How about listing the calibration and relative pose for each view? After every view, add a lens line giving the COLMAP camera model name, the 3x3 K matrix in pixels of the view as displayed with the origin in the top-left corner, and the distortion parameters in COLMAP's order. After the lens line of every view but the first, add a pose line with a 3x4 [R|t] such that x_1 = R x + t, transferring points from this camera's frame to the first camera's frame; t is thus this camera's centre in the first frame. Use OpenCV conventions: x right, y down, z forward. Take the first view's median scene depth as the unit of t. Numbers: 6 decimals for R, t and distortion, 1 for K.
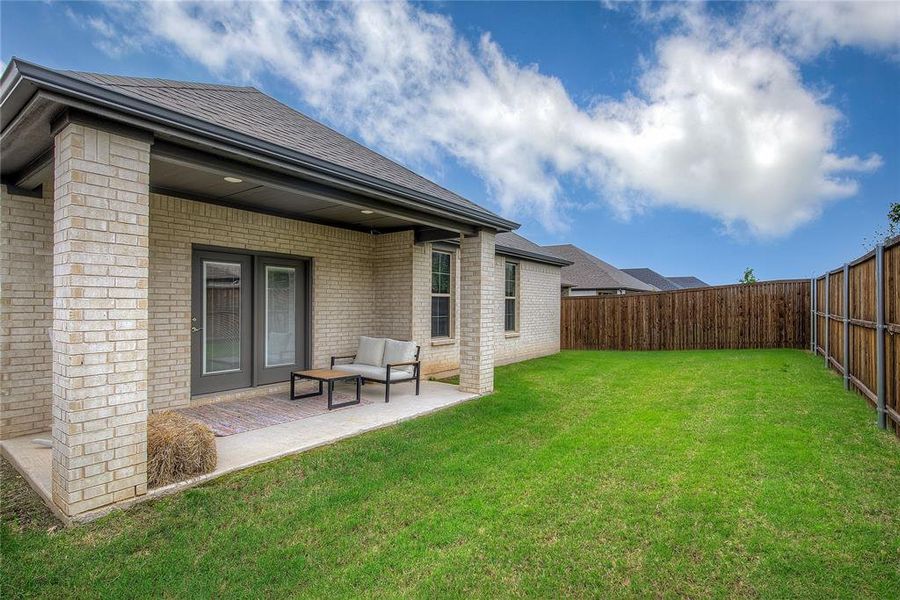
lens RADIAL K [[430.0, 0, 448.4], [0, 430.0, 305.8], [0, 0, 1]] dist [-0.001339, -0.000061]
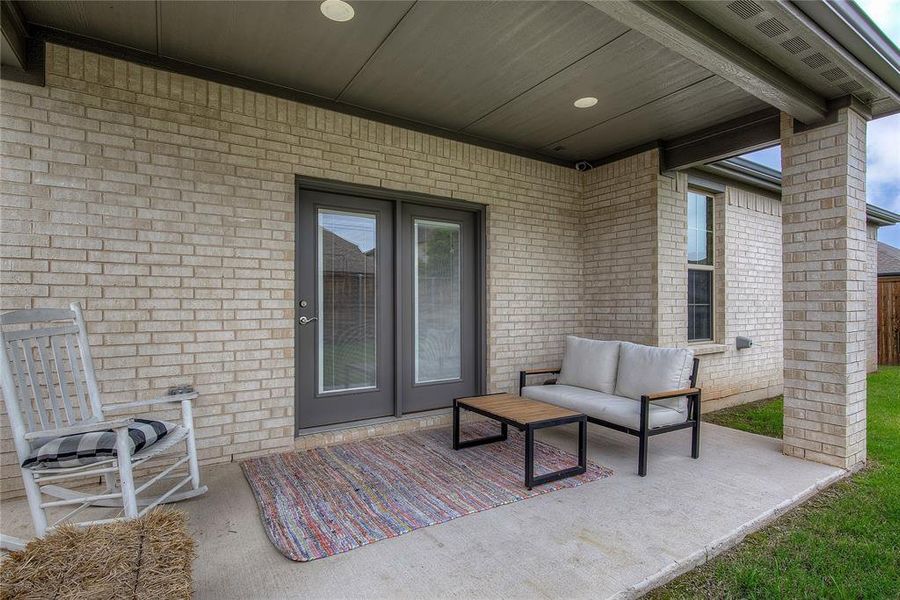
lens RADIAL K [[430.0, 0, 448.4], [0, 430.0, 305.8], [0, 0, 1]] dist [-0.001339, -0.000061]
pose [[0.932185, -0.008542, -0.361881, -0.158244], [0.007298, 0.999962, -0.004806, 0.034558], [0.361908, 0.001839, 0.932212, 0.445331]]
